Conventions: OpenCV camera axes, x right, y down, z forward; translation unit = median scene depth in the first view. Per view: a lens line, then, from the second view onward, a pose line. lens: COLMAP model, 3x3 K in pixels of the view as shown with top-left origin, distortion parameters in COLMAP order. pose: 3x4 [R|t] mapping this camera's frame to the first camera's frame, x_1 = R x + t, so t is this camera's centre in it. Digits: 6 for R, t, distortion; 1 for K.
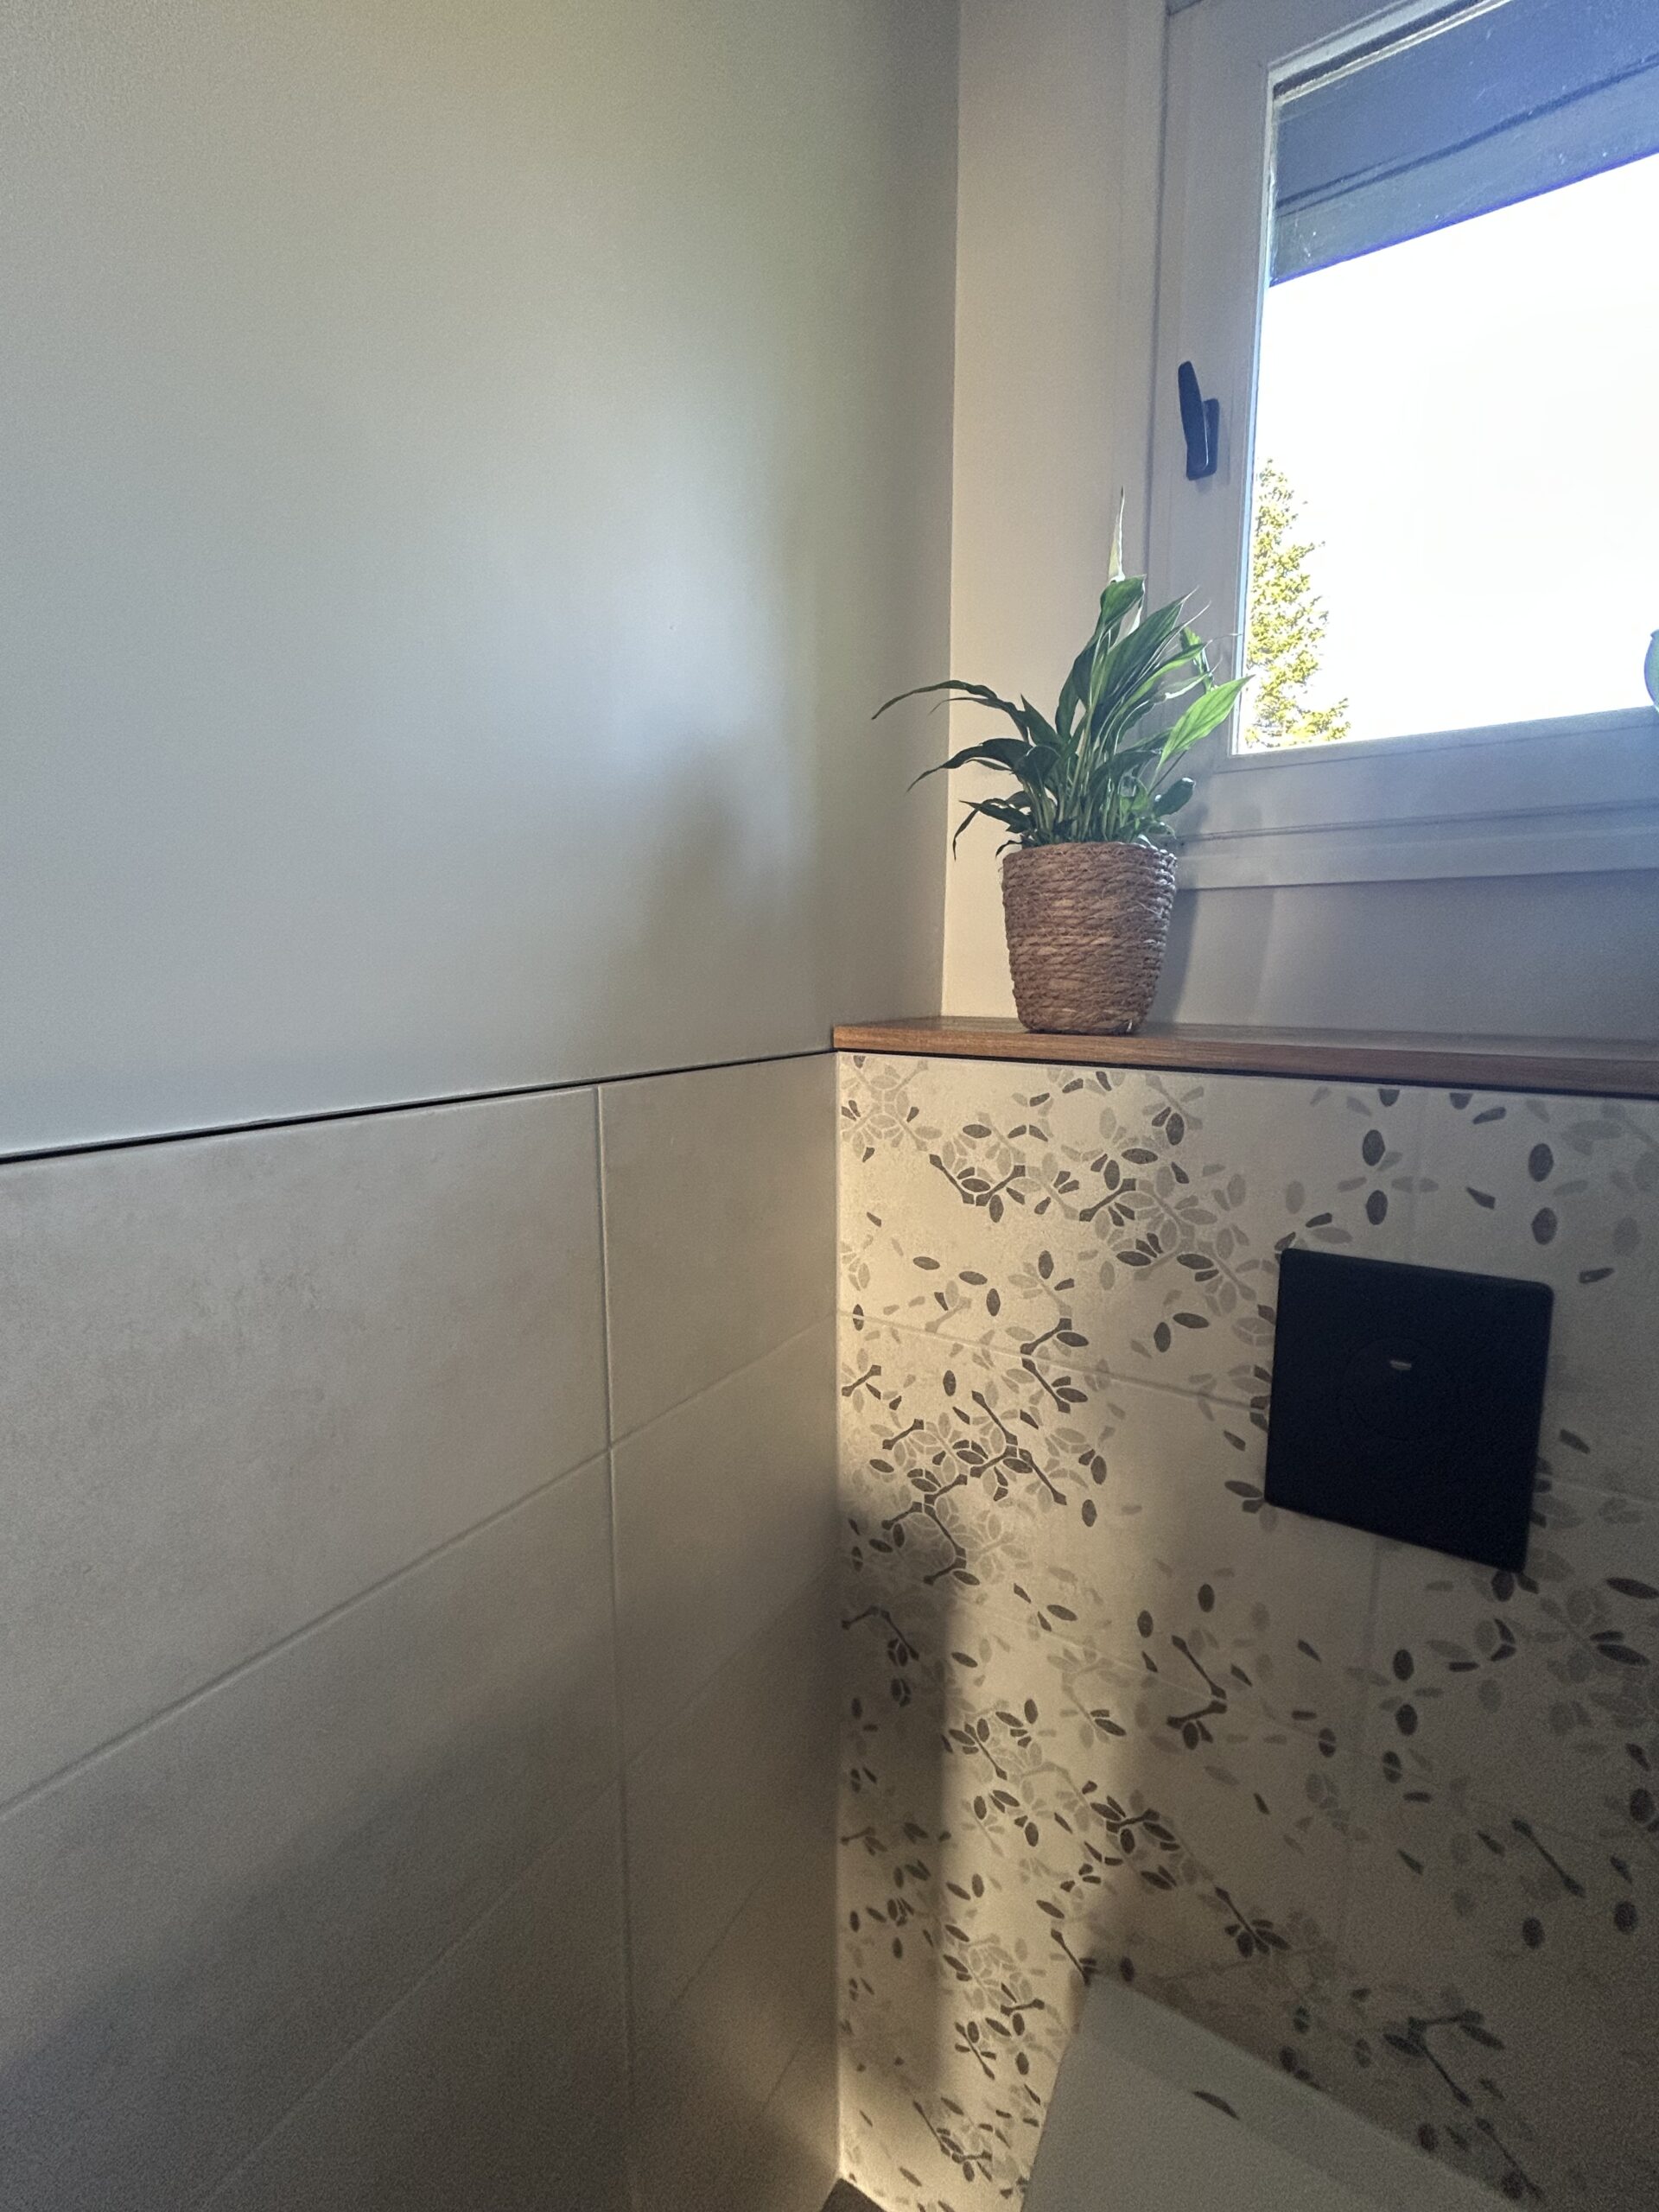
lens RADIAL K [[888.7, 0, 848.8], [0, 888.7, 1101.9], [0, 0, 1]] dist [-0.001824, 0.001097]
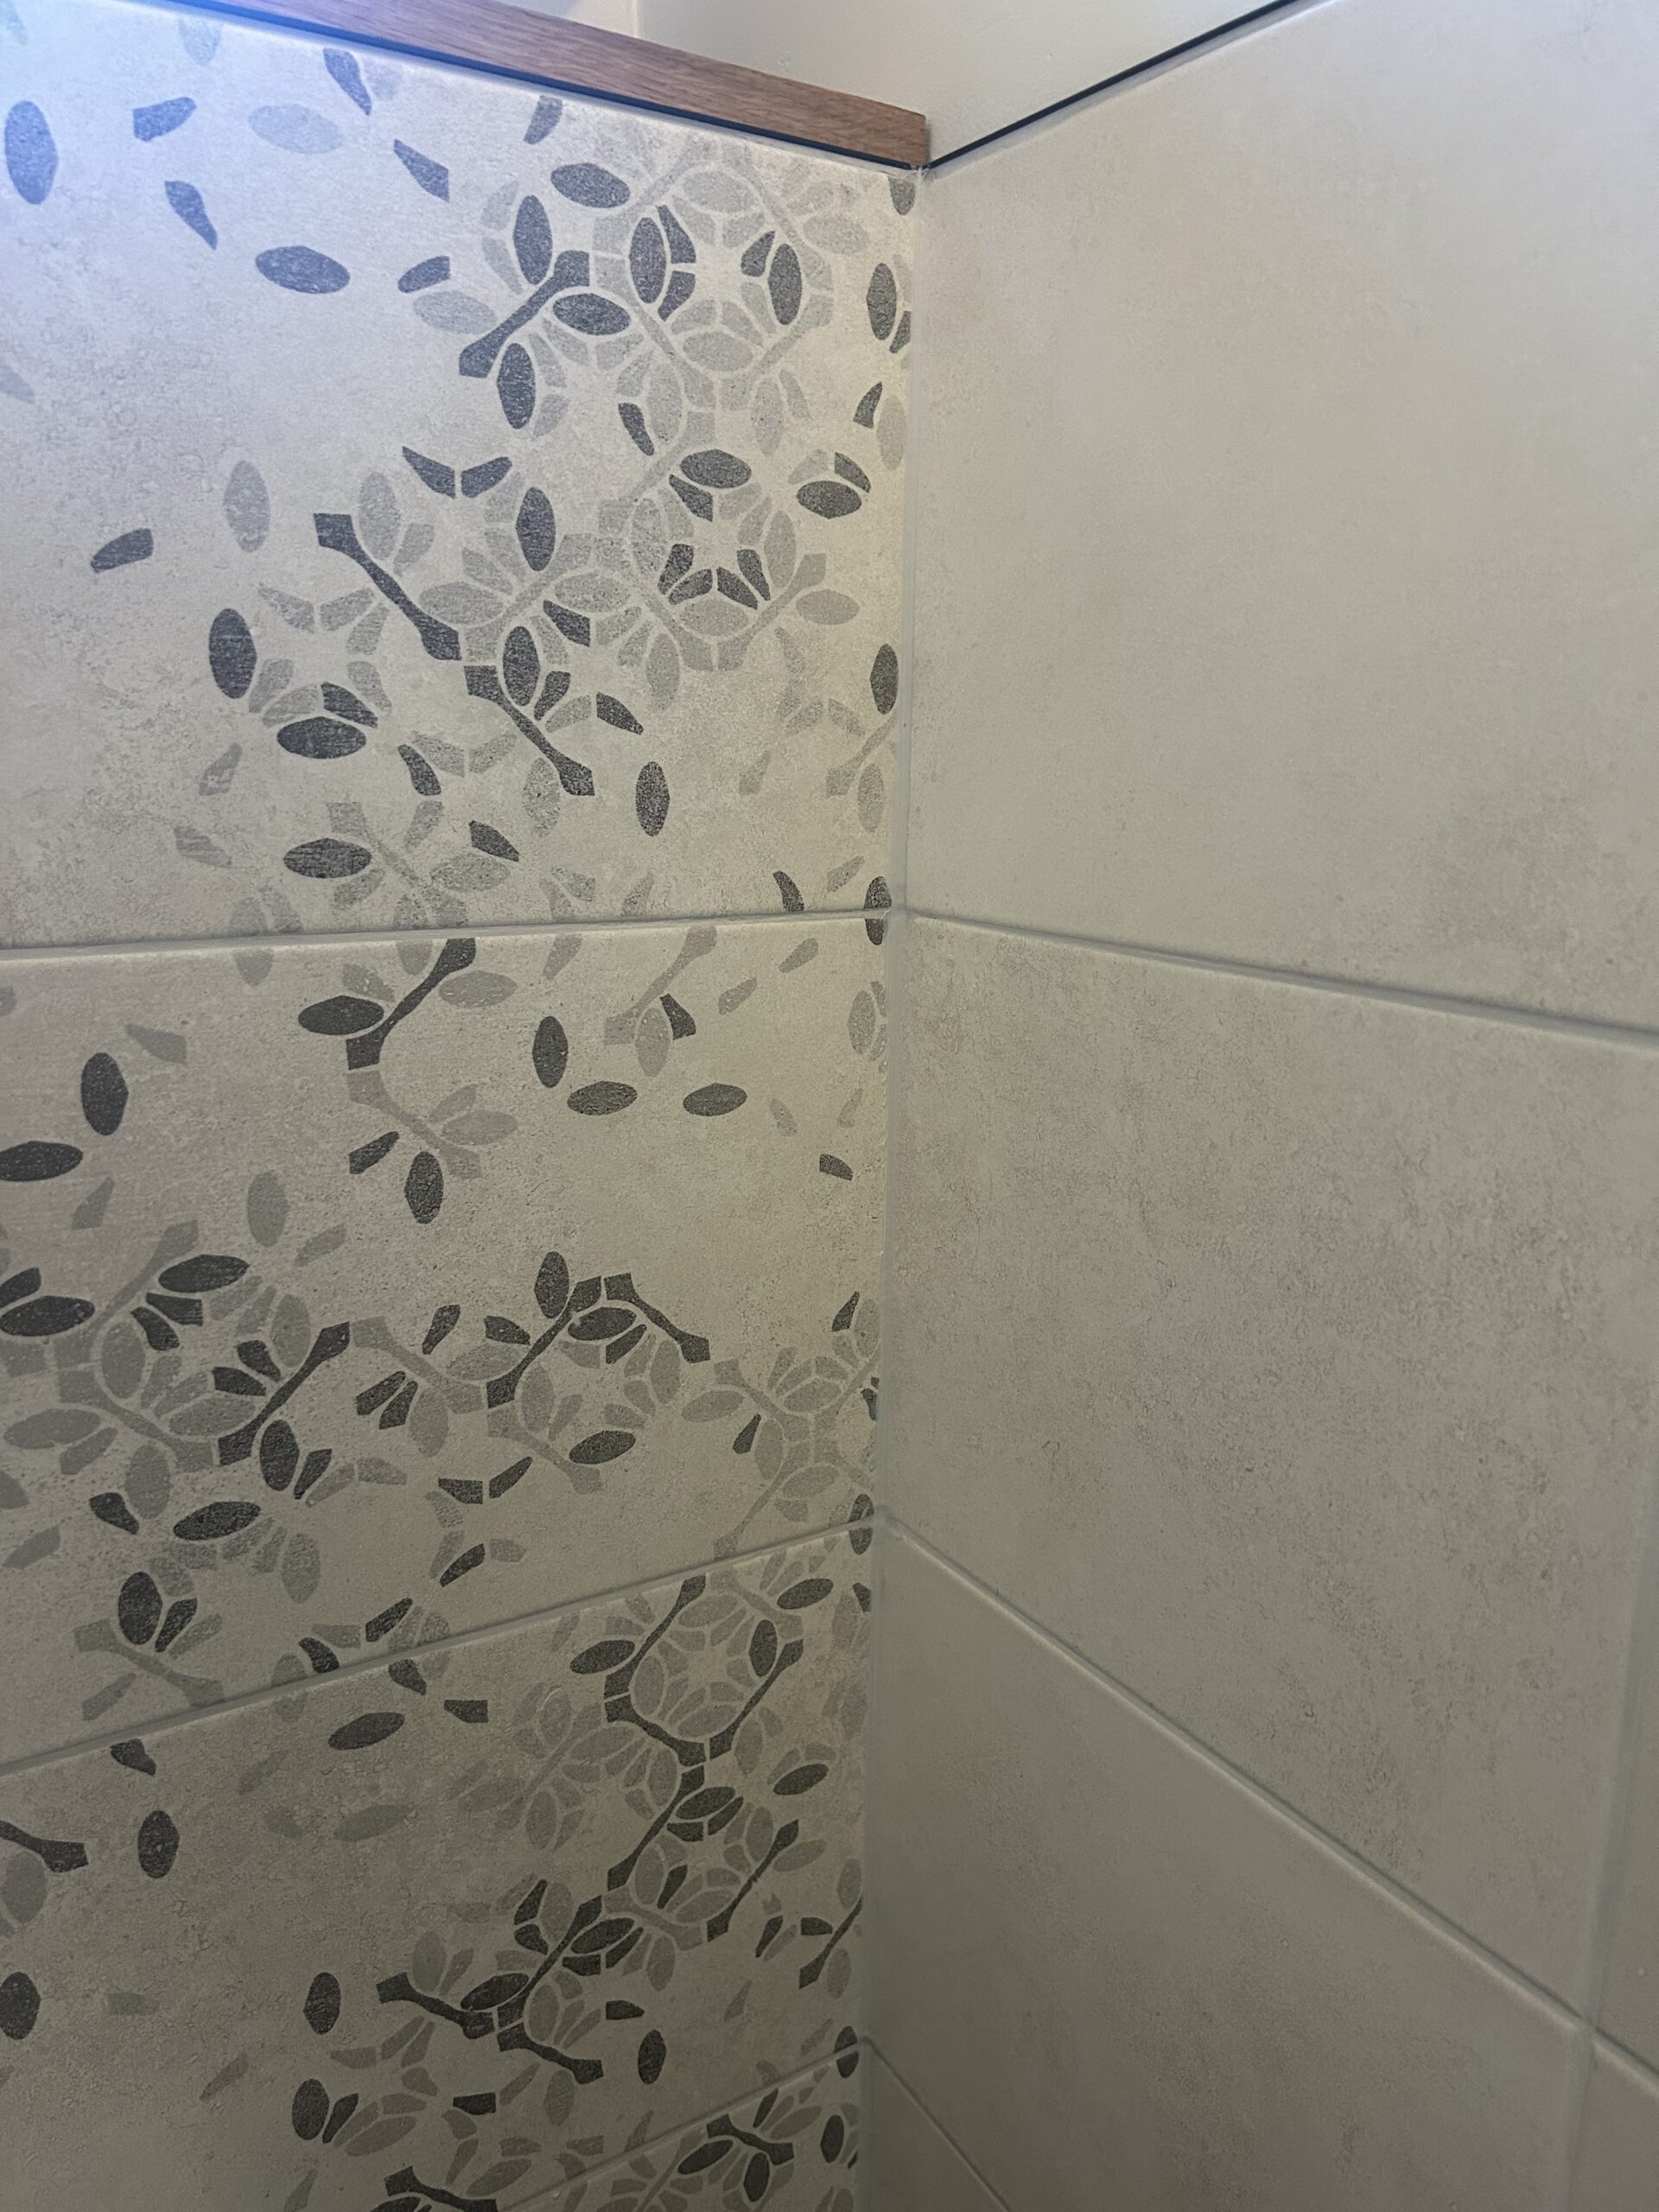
lens RADIAL K [[1681.6, 0, 830.7], [0, 1681.6, 1099.6], [0, 0, 1]] dist [0.037655, -0.050736]
pose [[-0.999180, -0.012967, -0.038353, 0.068191], [0.026013, -0.931525, -0.362746, 0.492098], [-0.031023, -0.363446, 0.931099, 0.301643]]
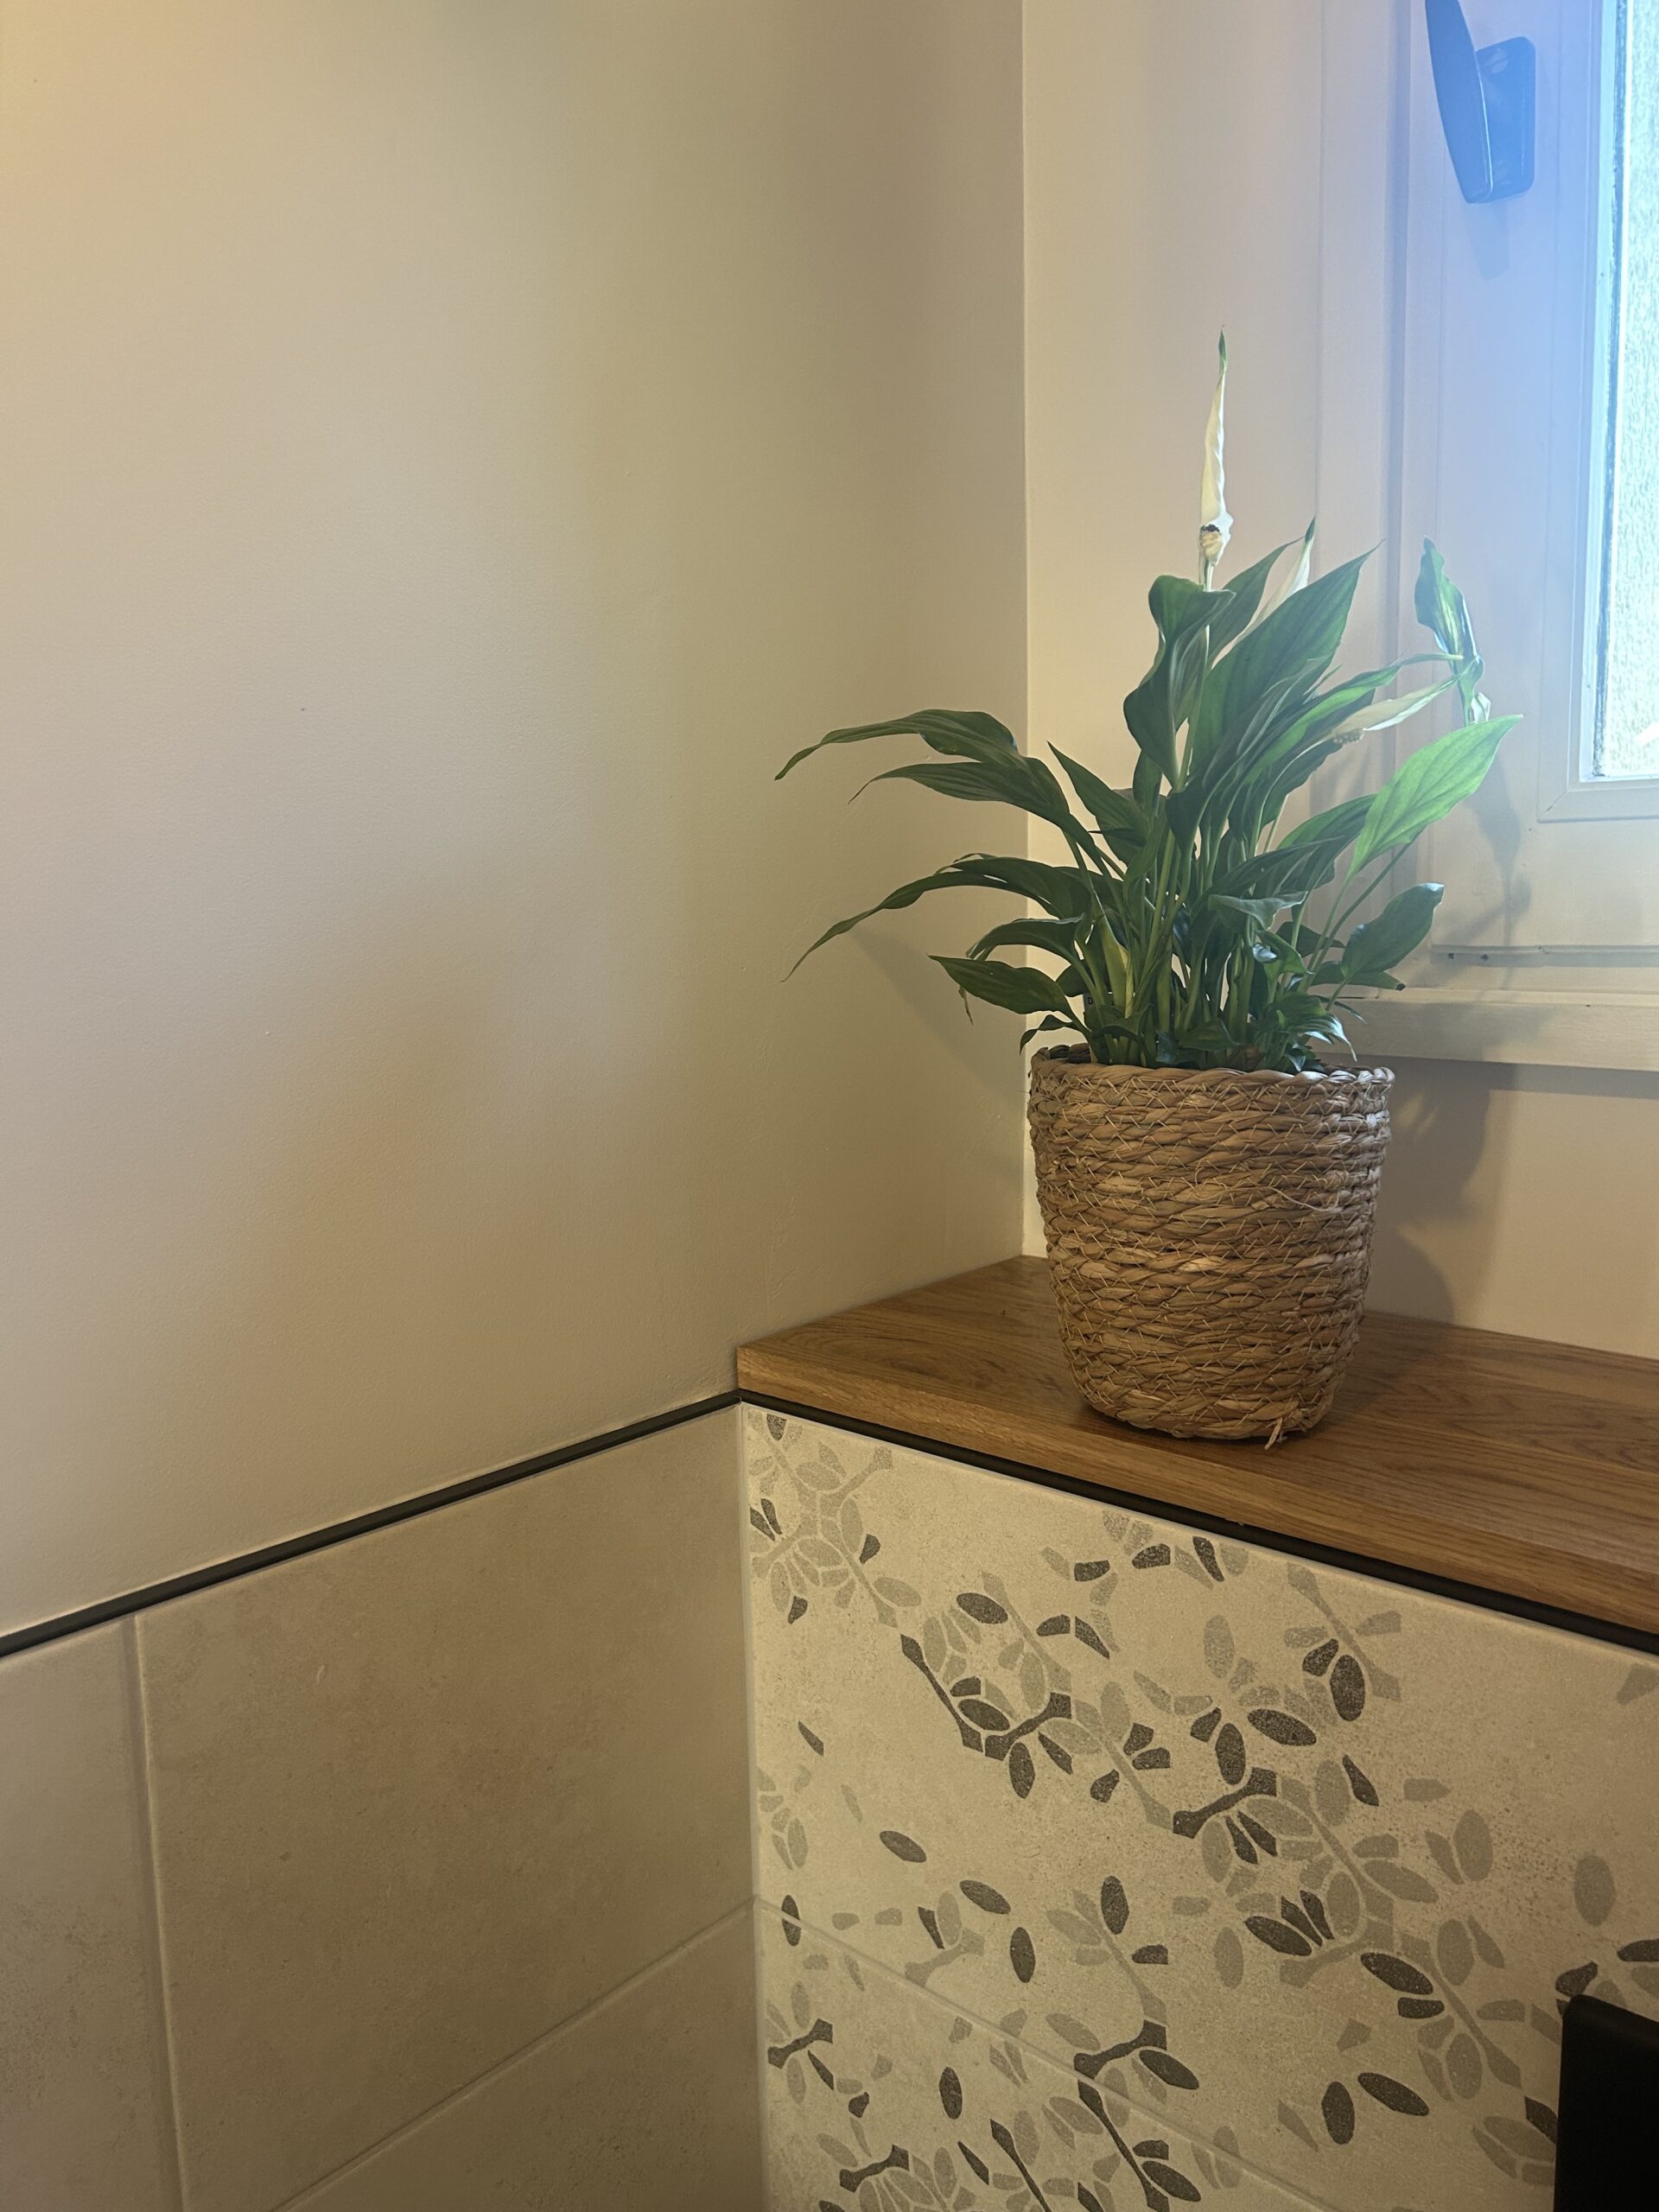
lens RADIAL K [[1681.6, 0, 830.9], [0, 1681.6, 1107.3], [0, 0, 1]] dist [0.037655, -0.050736]
pose [[0.983004, 0.001056, -0.183581, 0.235209], [-0.001746, 0.999992, -0.003597, -0.242472], [0.183576, 0.003856, 0.982998, 0.067362]]
